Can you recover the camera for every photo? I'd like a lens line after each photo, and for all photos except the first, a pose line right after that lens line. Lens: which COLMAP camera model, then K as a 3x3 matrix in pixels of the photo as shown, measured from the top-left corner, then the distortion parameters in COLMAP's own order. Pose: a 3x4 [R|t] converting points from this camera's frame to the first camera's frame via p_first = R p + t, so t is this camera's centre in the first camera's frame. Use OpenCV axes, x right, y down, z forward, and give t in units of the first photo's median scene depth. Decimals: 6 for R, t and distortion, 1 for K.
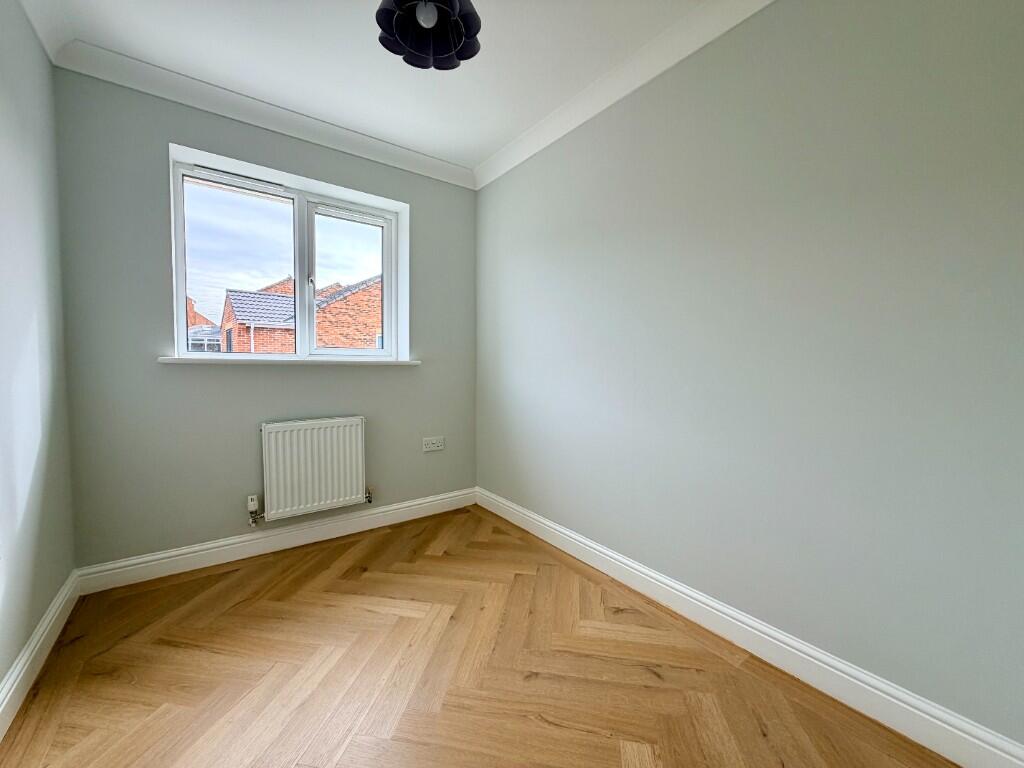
lens RADIAL K [[407.5, 0, 512.0], [0, 407.5, 384.0], [0, 0, 1]] dist [-0.000549, -0.000049]
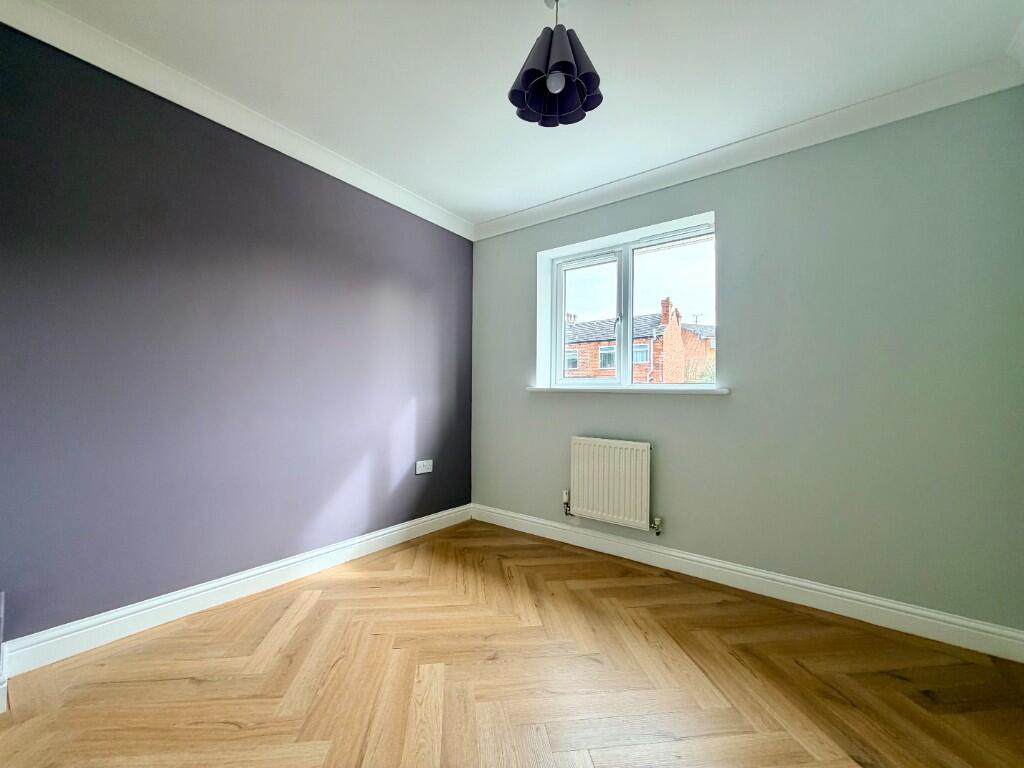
lens RADIAL K [[409.1, 0, 540.5], [0, 409.1, 376.8], [0, 0, 1]] dist [0.122462, -0.000011]
pose [[0.330403, -0.037944, -0.943077, 0.545619], [-0.042571, 0.997576, -0.055051, -0.016543], [0.942879, 0.058337, 0.327987, 0.417459]]
